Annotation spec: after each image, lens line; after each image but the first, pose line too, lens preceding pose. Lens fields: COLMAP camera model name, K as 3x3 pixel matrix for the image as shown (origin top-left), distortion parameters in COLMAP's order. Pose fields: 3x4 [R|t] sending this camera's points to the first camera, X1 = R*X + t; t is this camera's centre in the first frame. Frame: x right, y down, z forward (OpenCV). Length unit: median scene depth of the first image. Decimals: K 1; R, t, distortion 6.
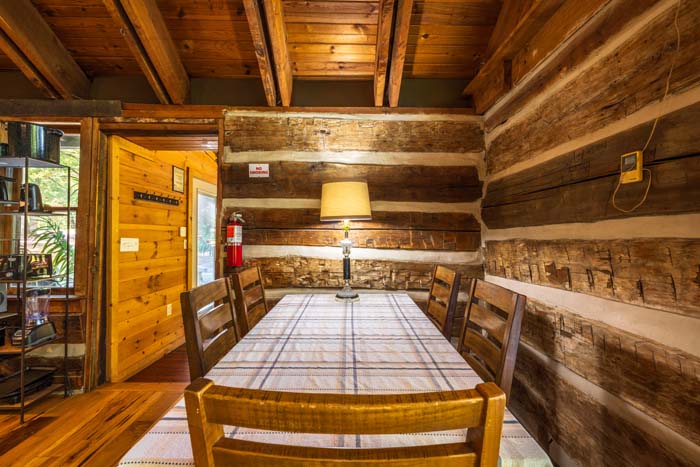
lens RADIAL K [[293.0, 0, 350.0], [0, 293.0, 233.5], [0, 0, 1]] dist [0.003326, 0.000279]
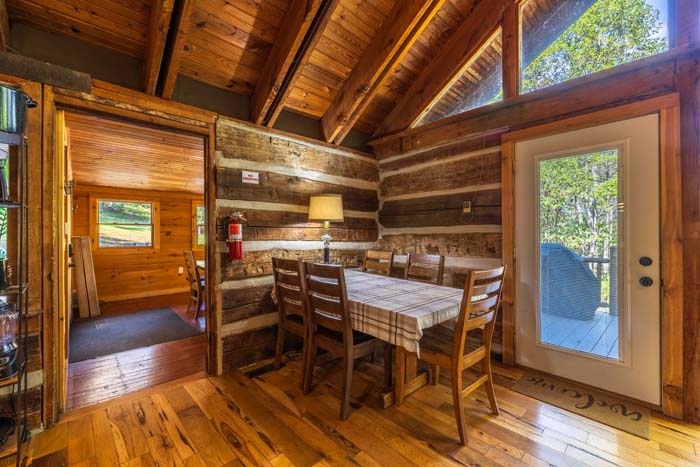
lens RADIAL K [[293.0, 0, 350.0], [0, 293.0, 233.5], [0, 0, 1]] dist [0.003326, 0.000279]
pose [[0.742362, -0.006959, 0.669963, -0.803797], [-0.000740, 0.999937, 0.011207, -0.003221], [-0.669998, -0.008815, 0.742310, -0.143480]]
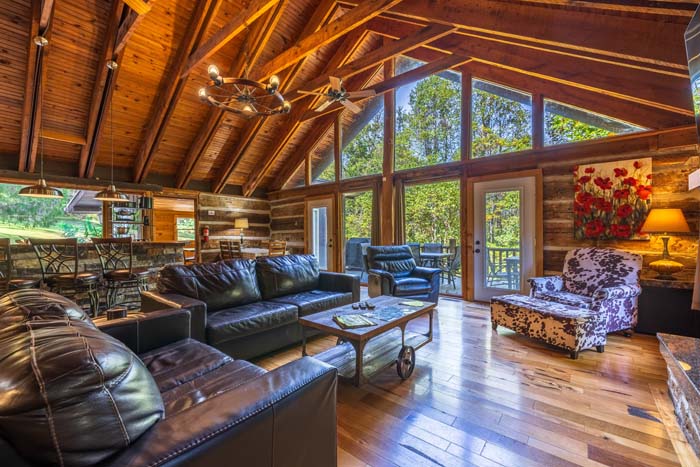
lens RADIAL K [[293.0, 0, 350.0], [0, 293.0, 233.5], [0, 0, 1]] dist [0.003326, 0.000279]
pose [[0.657079, -0.005450, 0.753802, -1.764447], [0.003150, 0.999985, 0.004484, 0.006355], [-0.753815, -0.000572, 0.657086, -2.318353]]
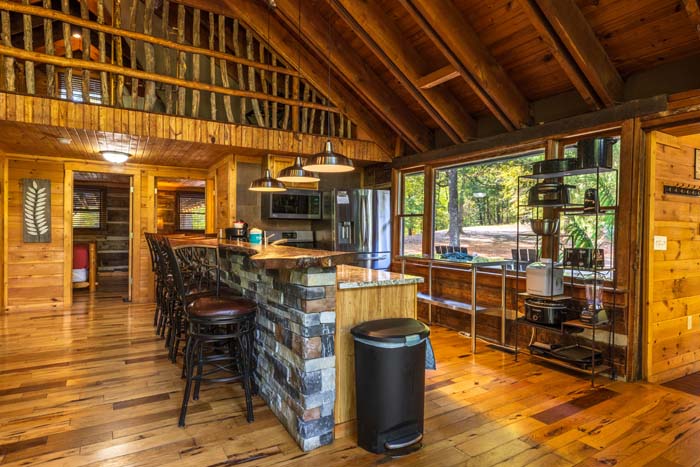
lens RADIAL K [[402.4, 0, 350.0], [0, 402.4, 233.5], [0, 0, 1]] dist [0.001102, -0.001355]
pose [[0.491035, 0.010202, -0.871080, -0.135190], [-0.002983, 0.999945, 0.010030, -0.002860], [0.871135, -0.002326, 0.491038, -0.562769]]
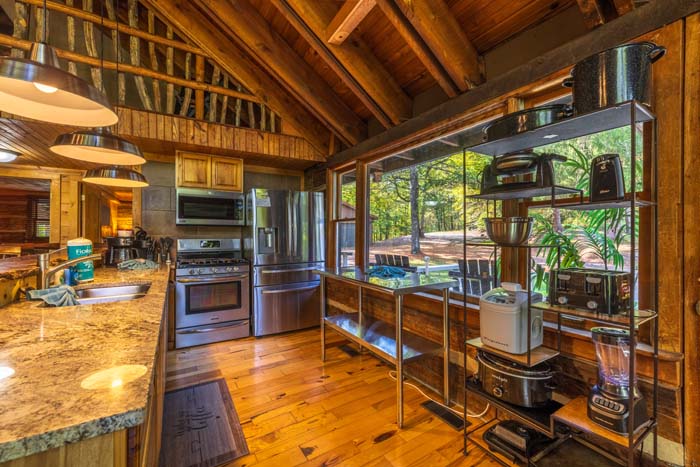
lens RADIAL K [[293.0, 0, 350.0], [0, 293.0, 233.5], [0, 0, 1]] dist [0.003326, 0.000279]
pose [[0.505257, -0.008877, -0.862923, -0.733339], [0.006413, 0.999958, -0.006532, -0.006931], [0.862945, -0.002233, 0.505293, 0.212164]]
